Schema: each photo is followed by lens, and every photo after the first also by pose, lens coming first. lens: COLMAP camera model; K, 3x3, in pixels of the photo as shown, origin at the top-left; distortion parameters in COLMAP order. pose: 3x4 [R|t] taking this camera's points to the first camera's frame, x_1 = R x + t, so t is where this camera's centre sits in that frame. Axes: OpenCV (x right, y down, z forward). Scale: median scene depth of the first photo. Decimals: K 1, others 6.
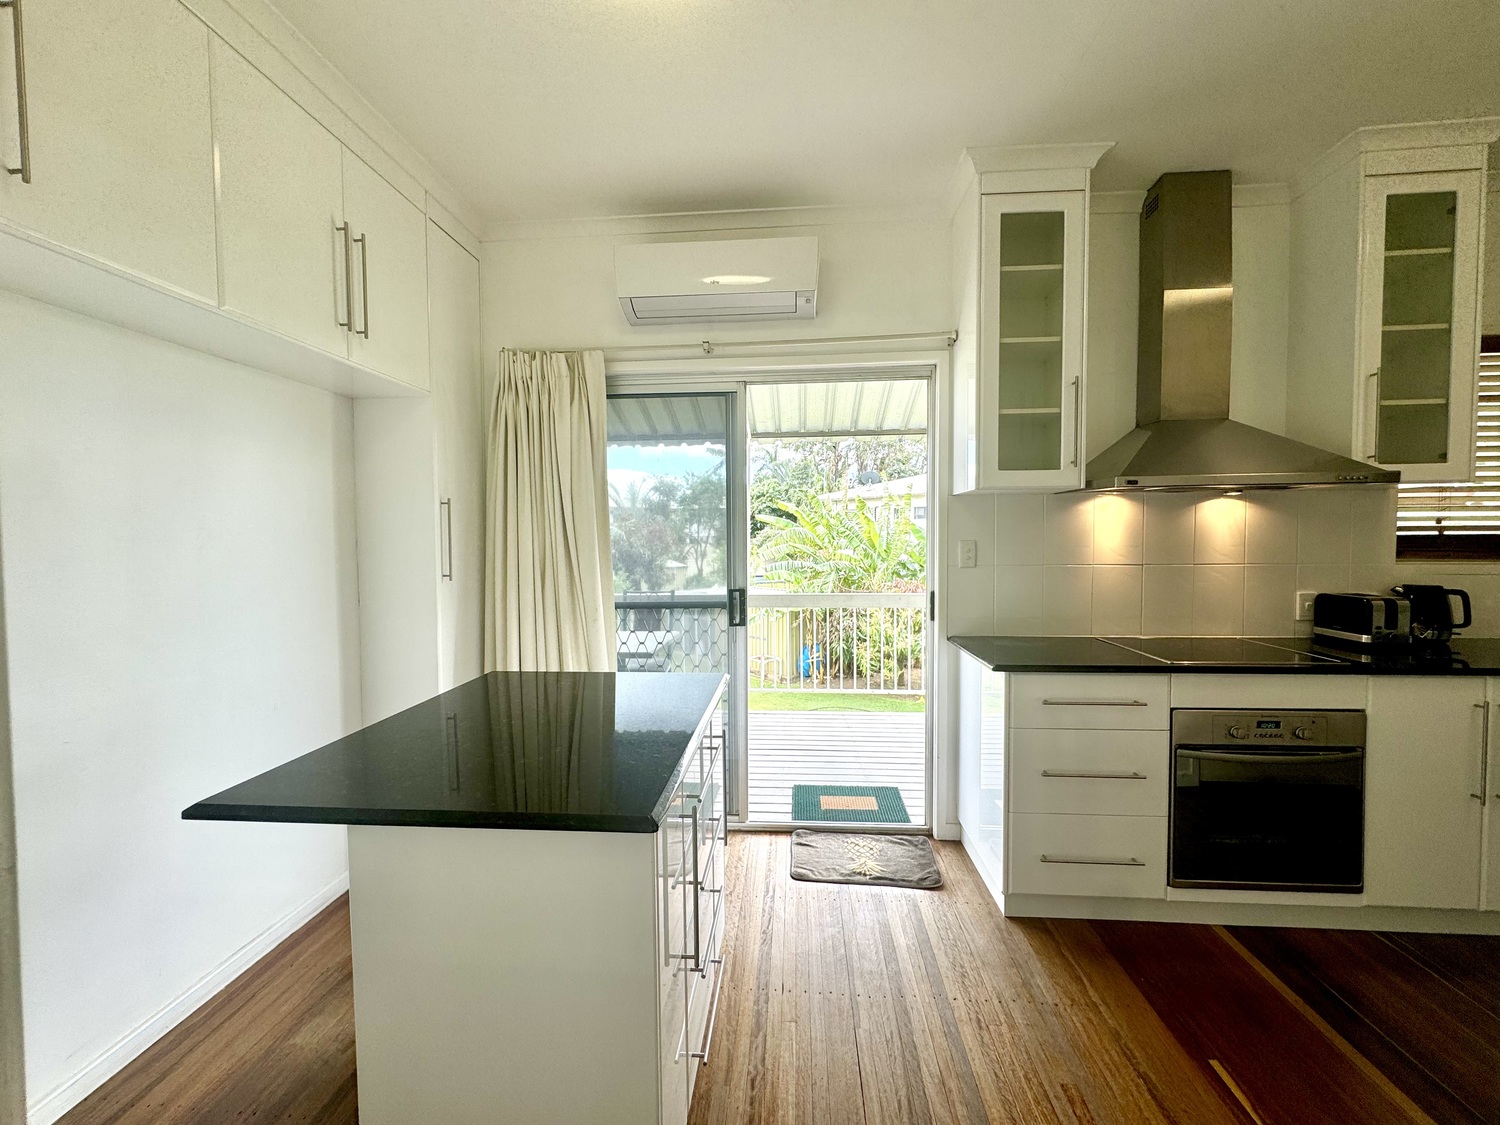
lens RADIAL K [[598.4, 0, 746.0], [0, 598.4, 560.1], [0, 0, 1]] dist [0.001275, -0.000490]
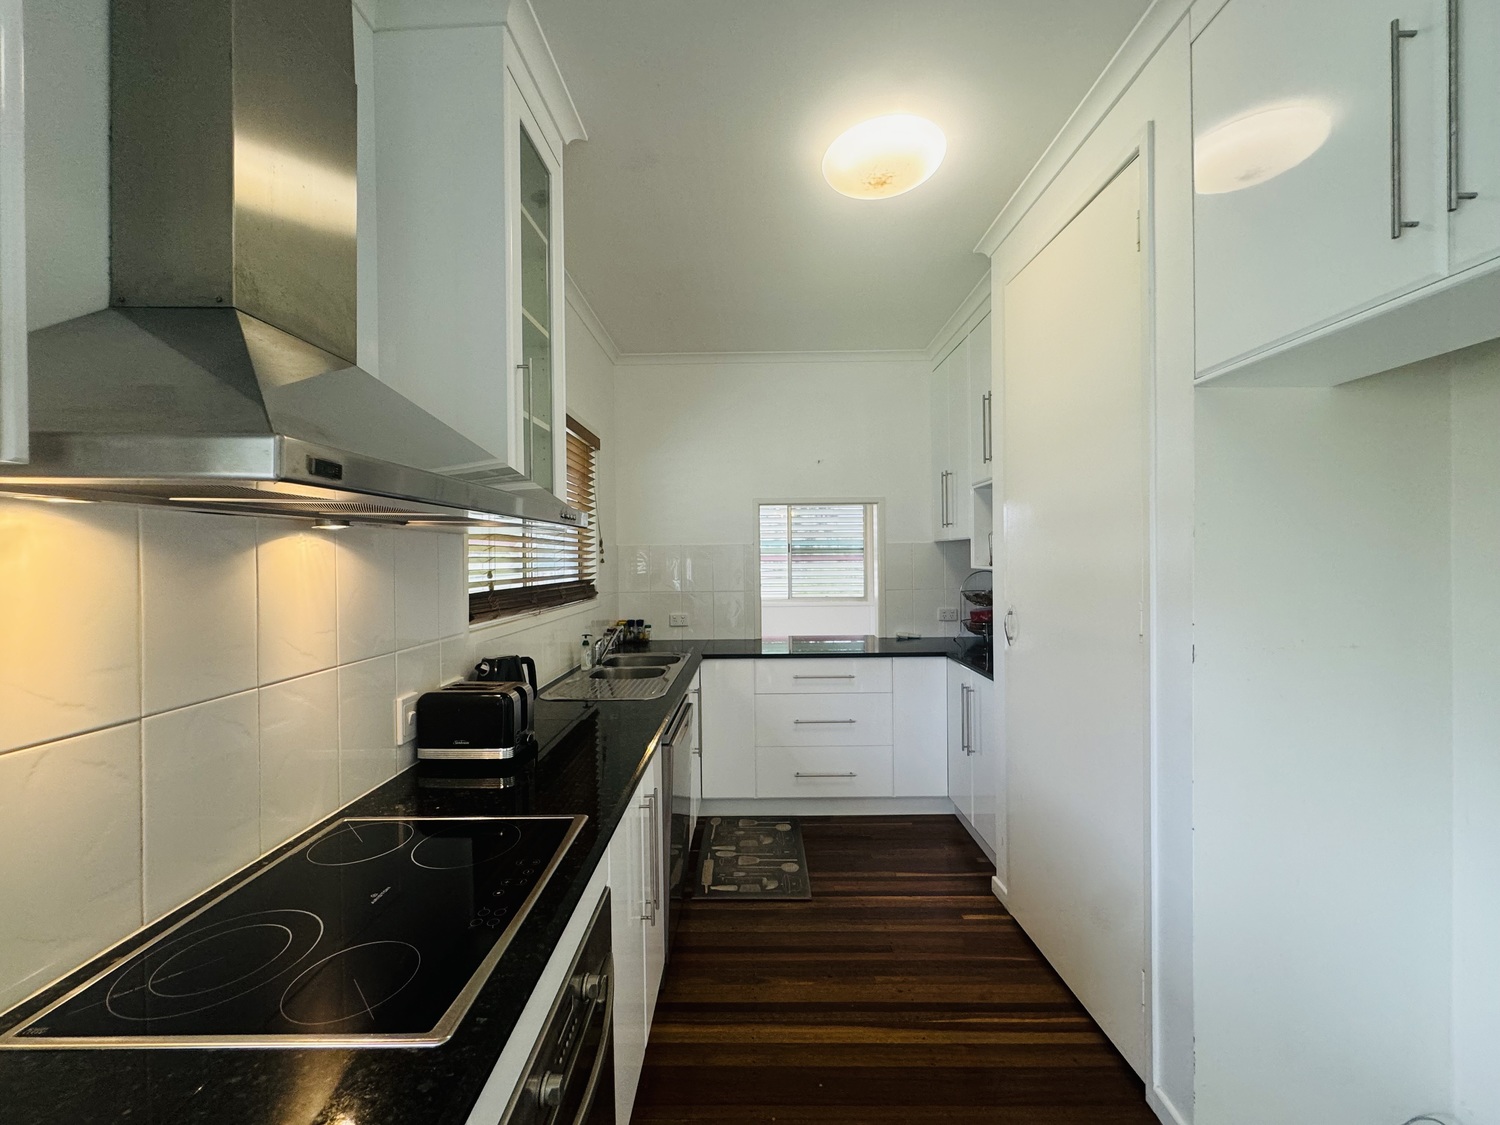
lens RADIAL K [[598.4, 0, 744.7], [0, 598.4, 557.9], [0, 0, 1]] dist [0.001275, -0.000490]
pose [[-0.059932, 0.005892, 0.998185, 0.311159], [0.053239, 0.998578, -0.002697, -0.067052], [-0.996782, 0.052980, -0.060161, 0.696769]]
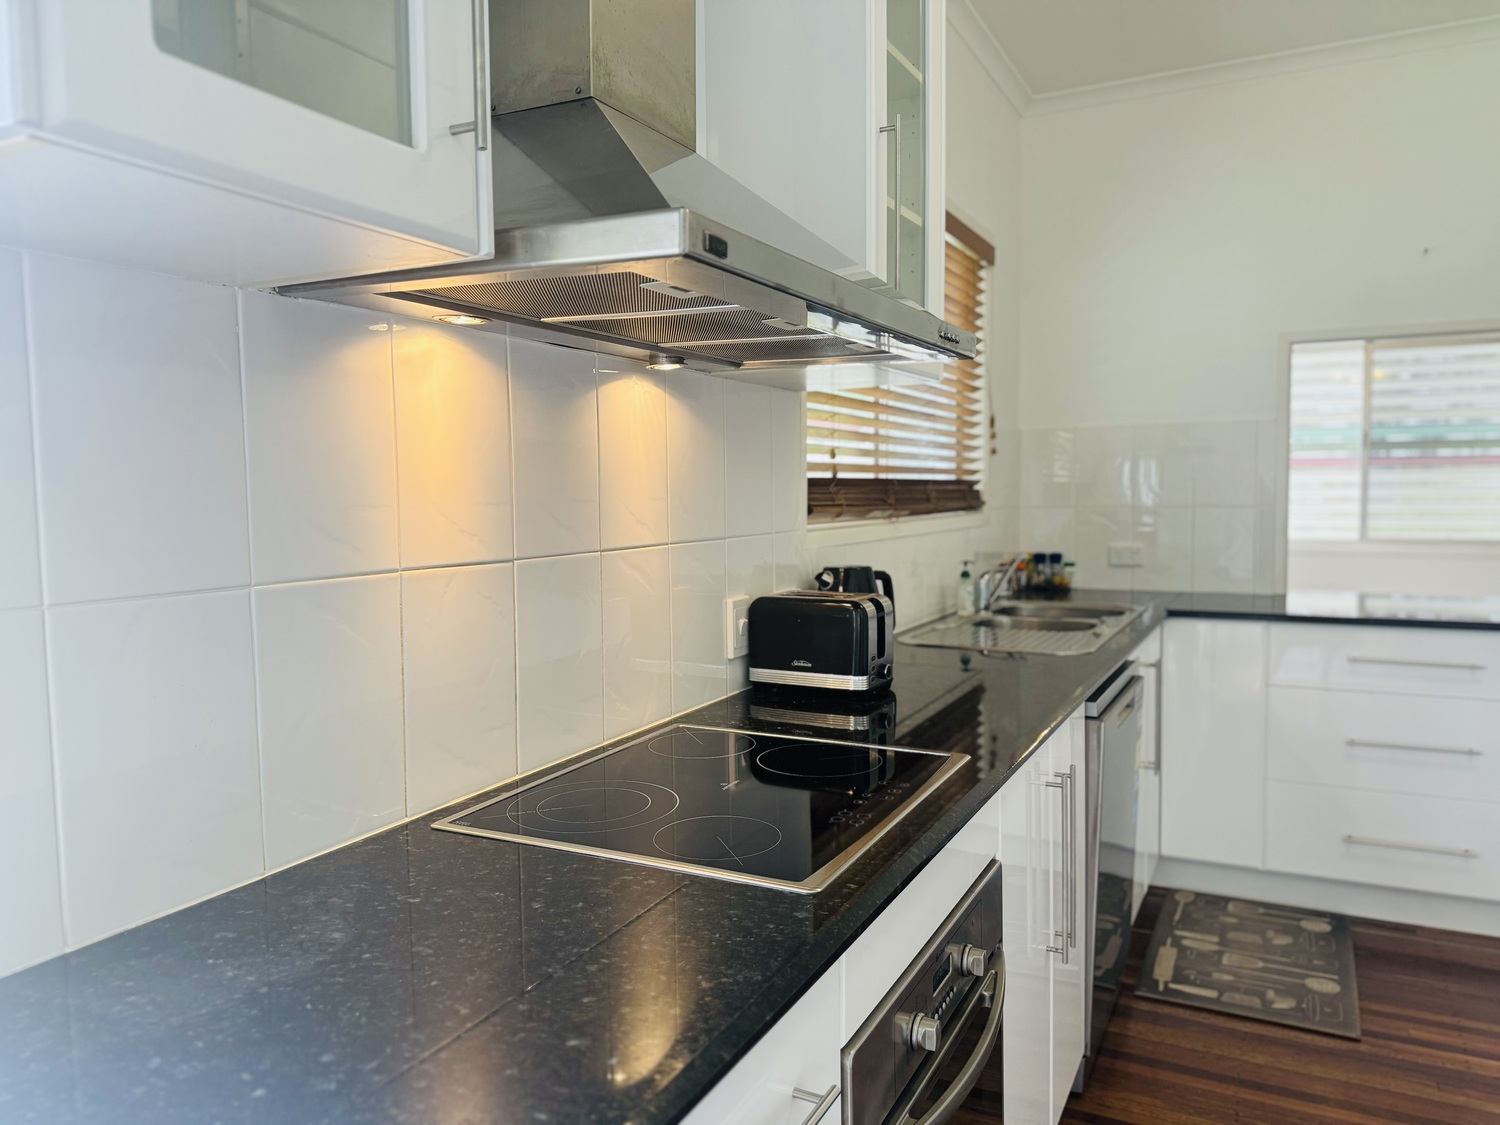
lens RADIAL K [[1048.1, 0, 739.2], [0, 1048.1, 570.6], [0, 0, 1]] dist [0.061585, -0.065072]
pose [[0.397392, -0.068009, 0.915125, 0.189915], [0.048691, 0.997408, 0.052980, -0.011104], [-0.916356, 0.023505, 0.399674, 0.680306]]
